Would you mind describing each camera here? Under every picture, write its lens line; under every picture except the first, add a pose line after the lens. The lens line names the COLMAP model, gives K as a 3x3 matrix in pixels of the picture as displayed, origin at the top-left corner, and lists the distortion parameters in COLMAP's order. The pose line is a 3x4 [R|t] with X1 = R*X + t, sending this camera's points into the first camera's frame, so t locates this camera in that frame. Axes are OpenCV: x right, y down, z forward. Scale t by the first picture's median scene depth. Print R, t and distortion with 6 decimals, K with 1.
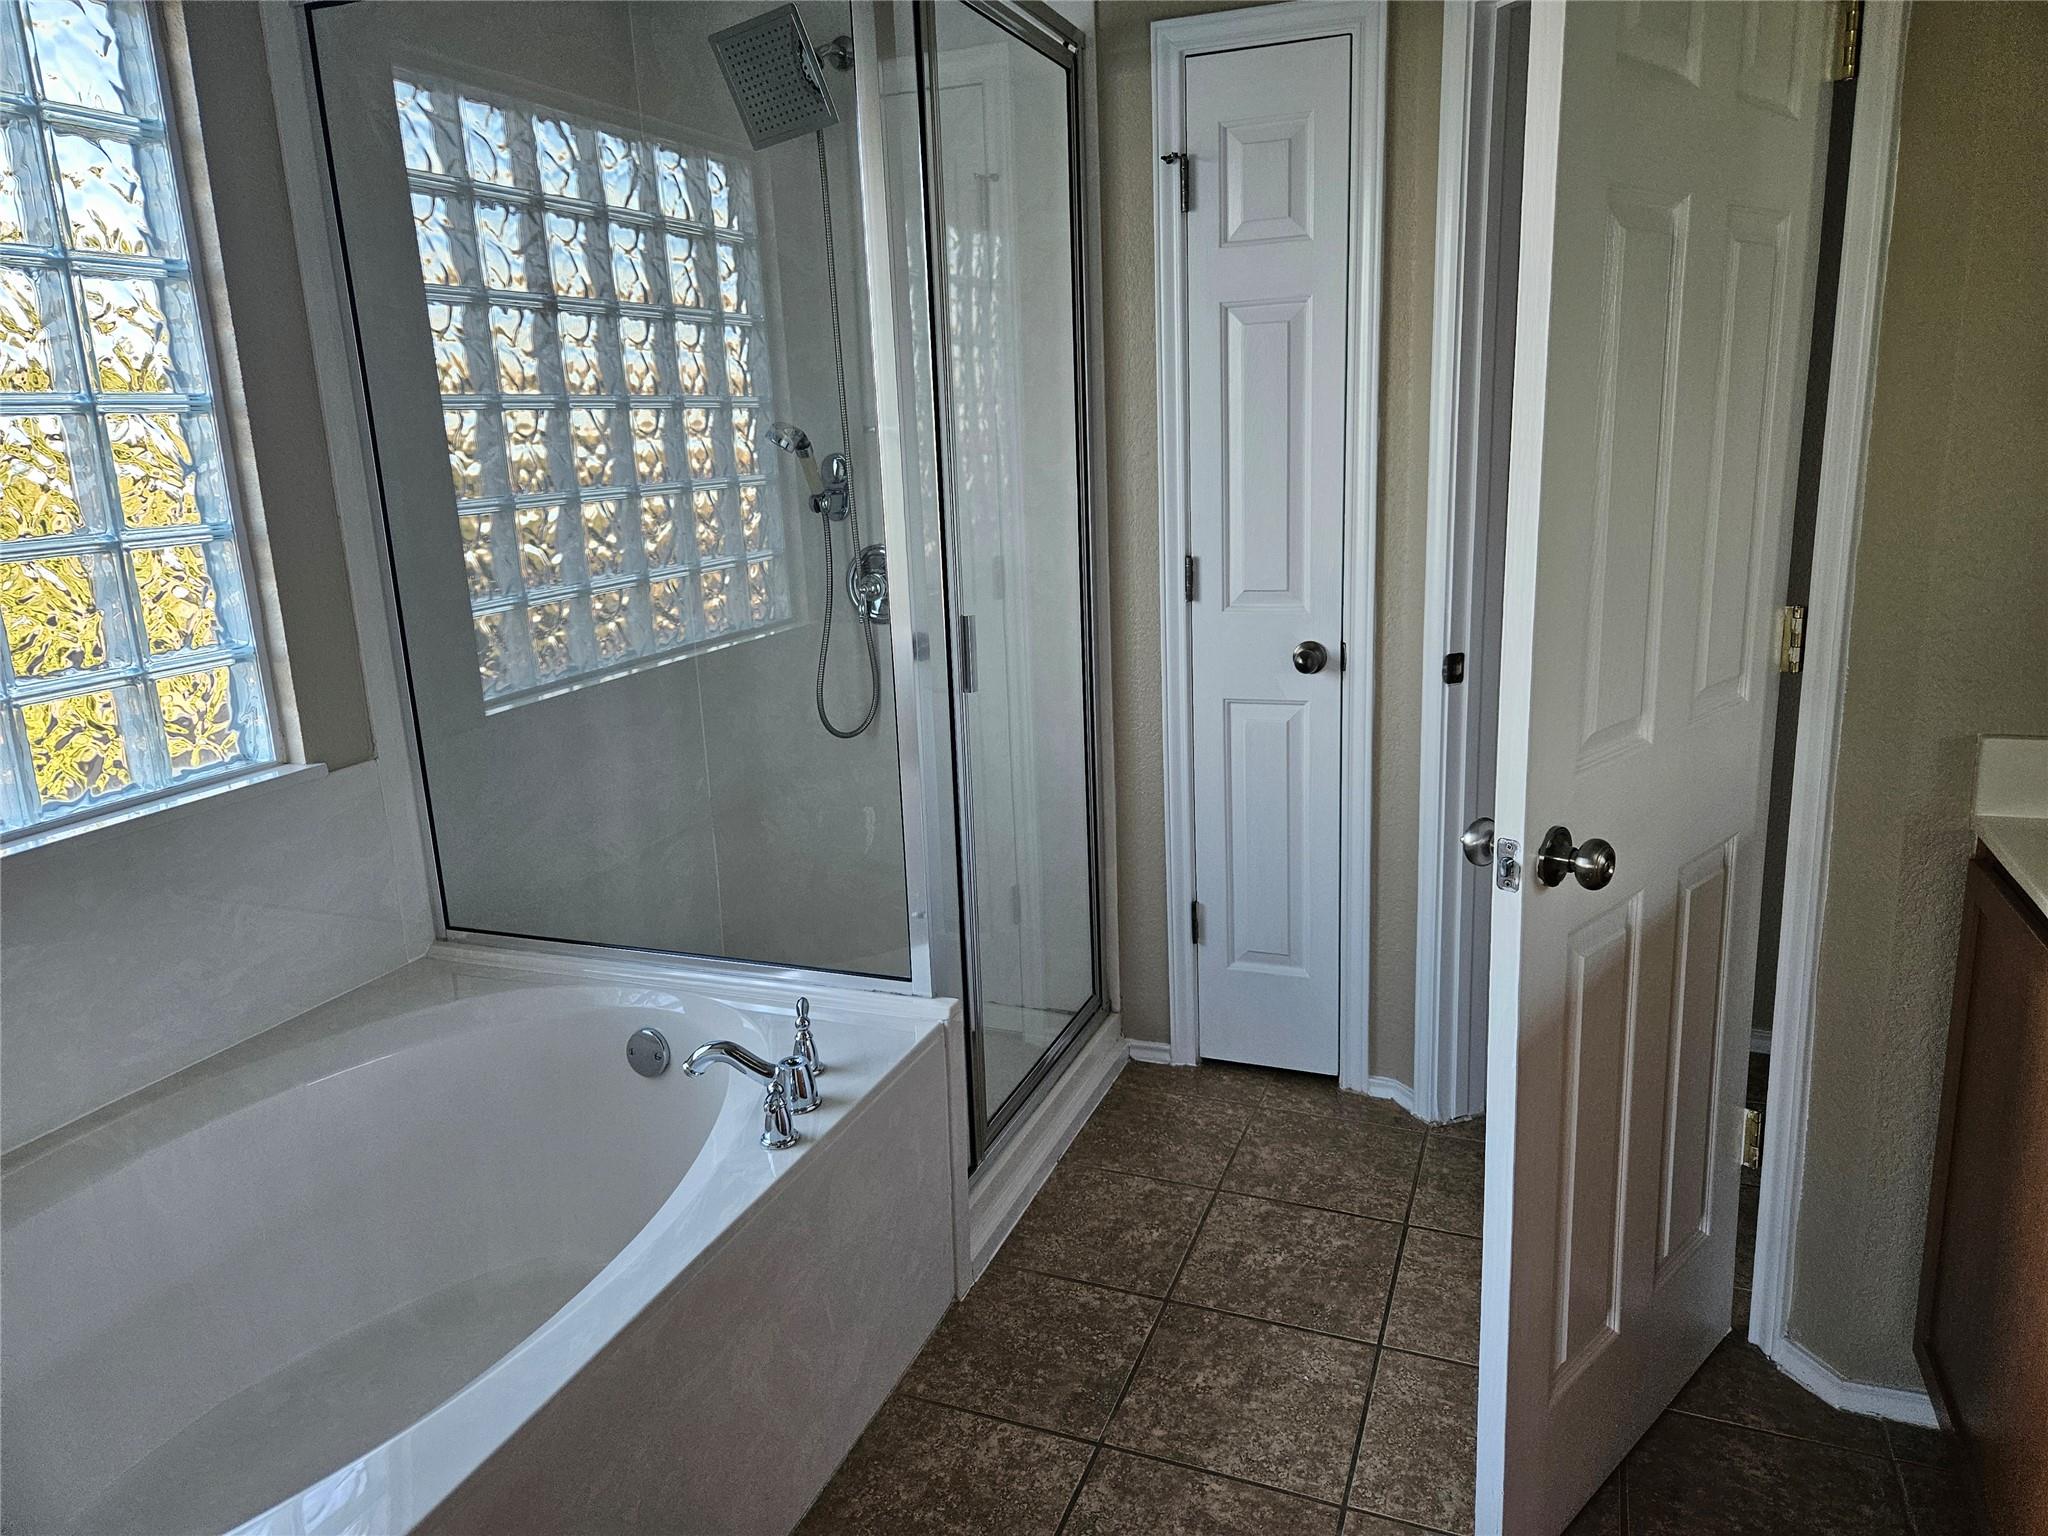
lens RADIAL K [[1384.0, 0, 1024.8], [0, 1384.0, 736.8], [0, 0, 1]] dist [0.071515, -0.065349]
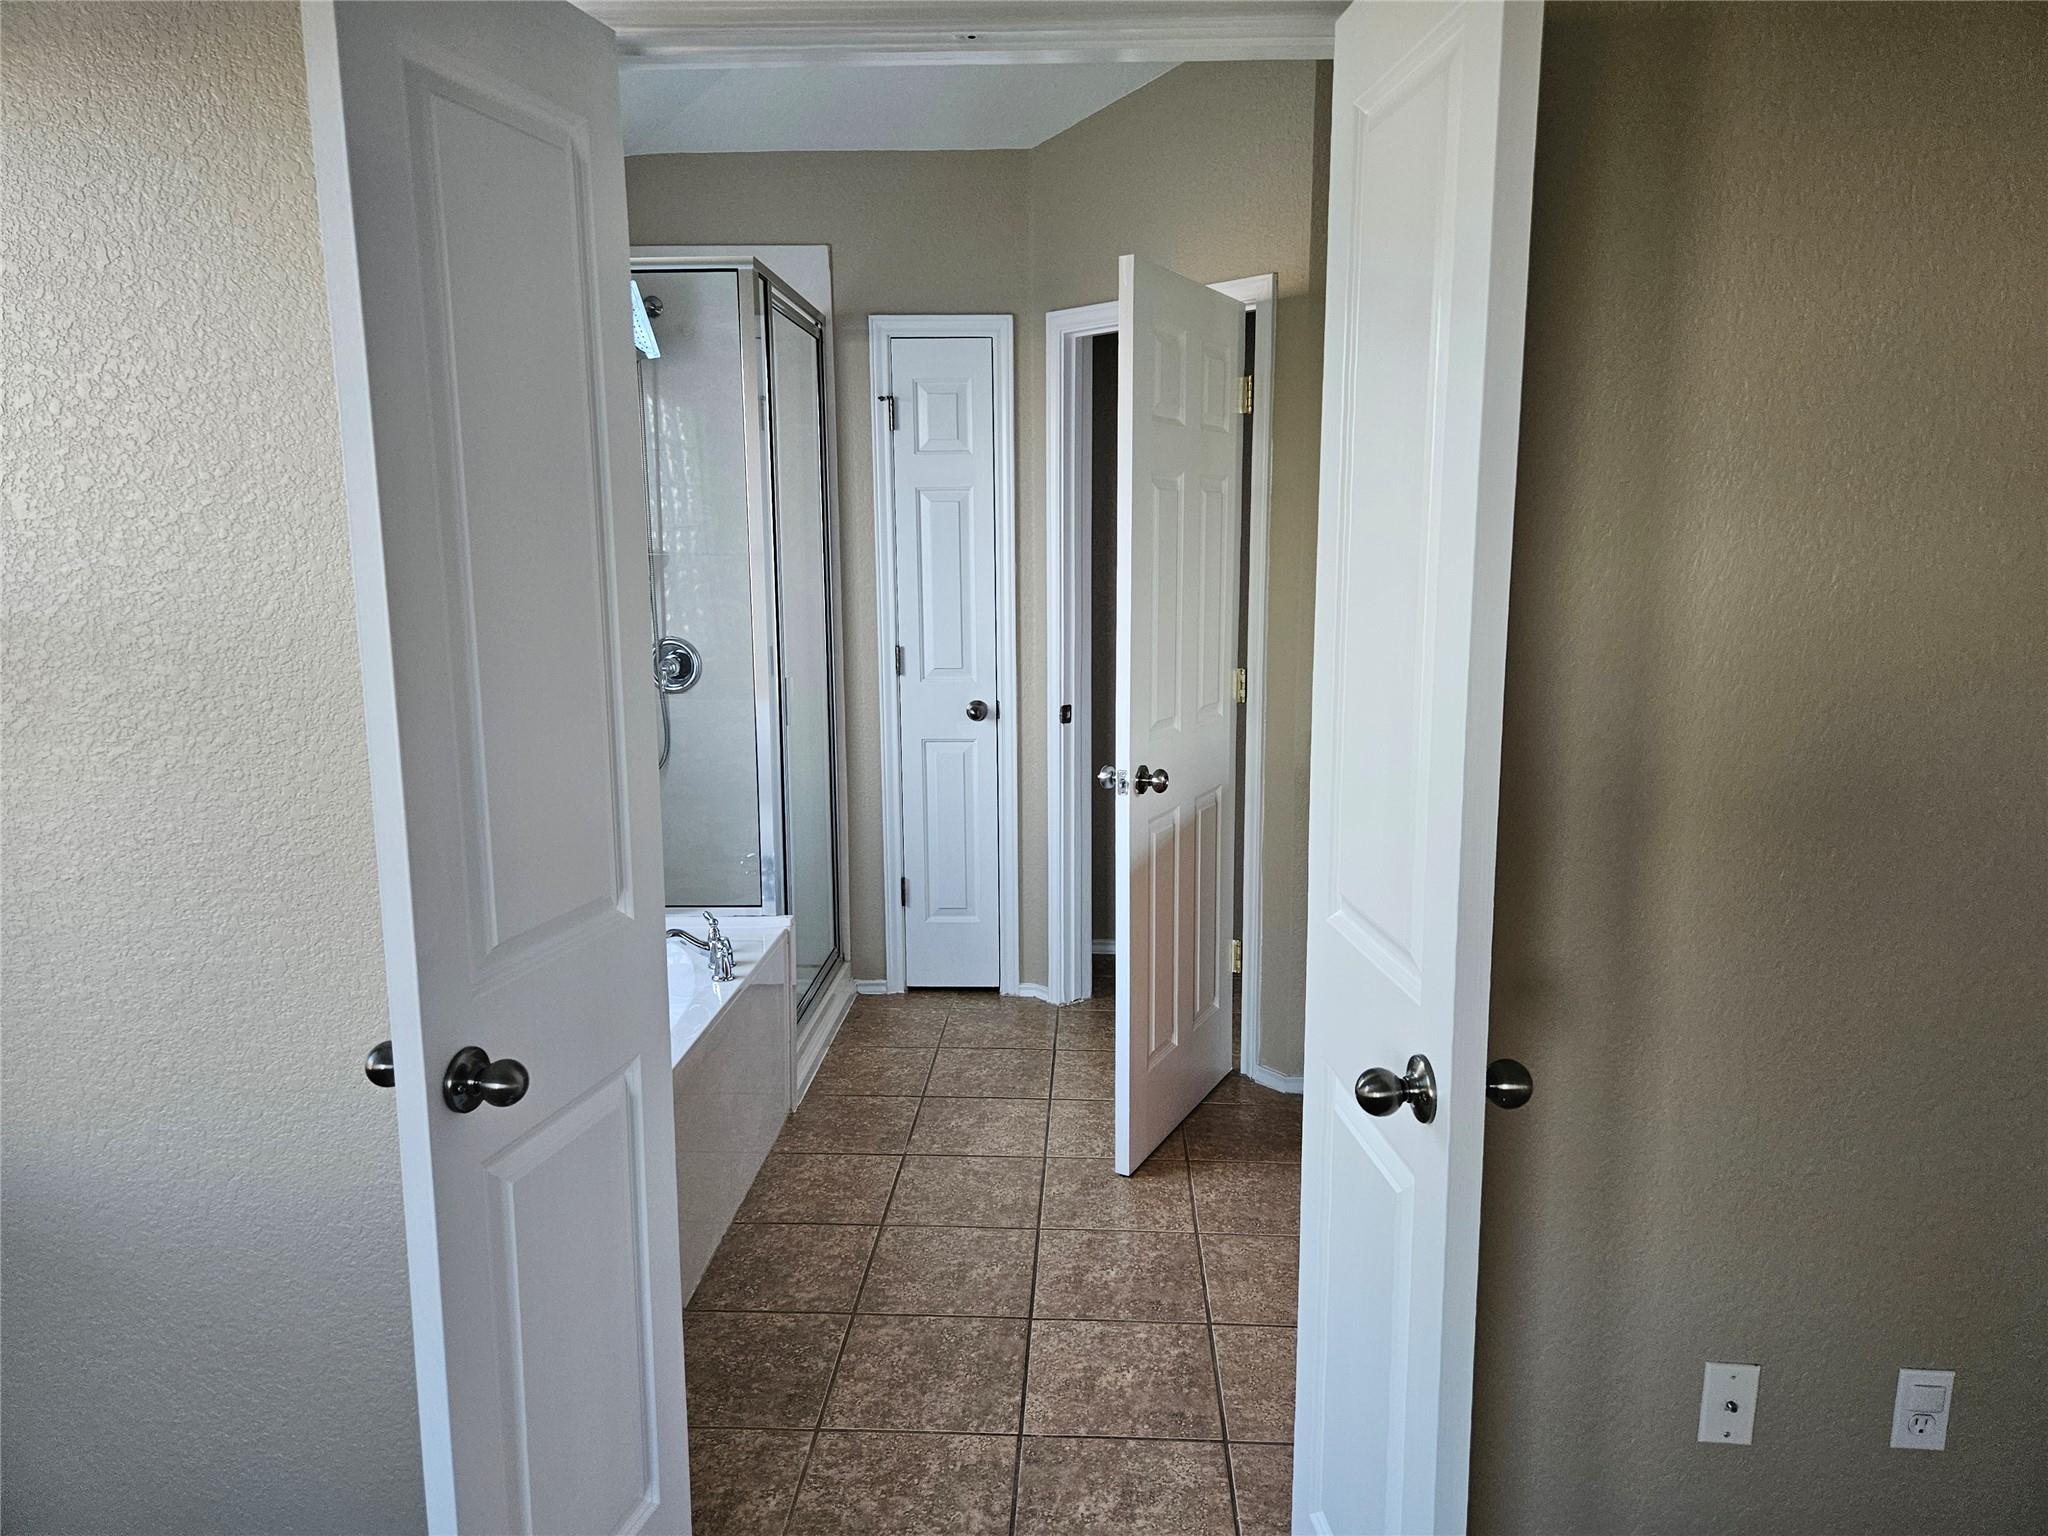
lens RADIAL K [[1384.0, 0, 1024.8], [0, 1384.0, 736.8], [0, 0, 1]] dist [0.071515, -0.065349]
pose [[0.947812, -0.013702, 0.318535, -0.252976], [0.040240, 0.996228, -0.076883, 0.098963], [-0.316280, 0.085688, 0.944788, -0.514334]]
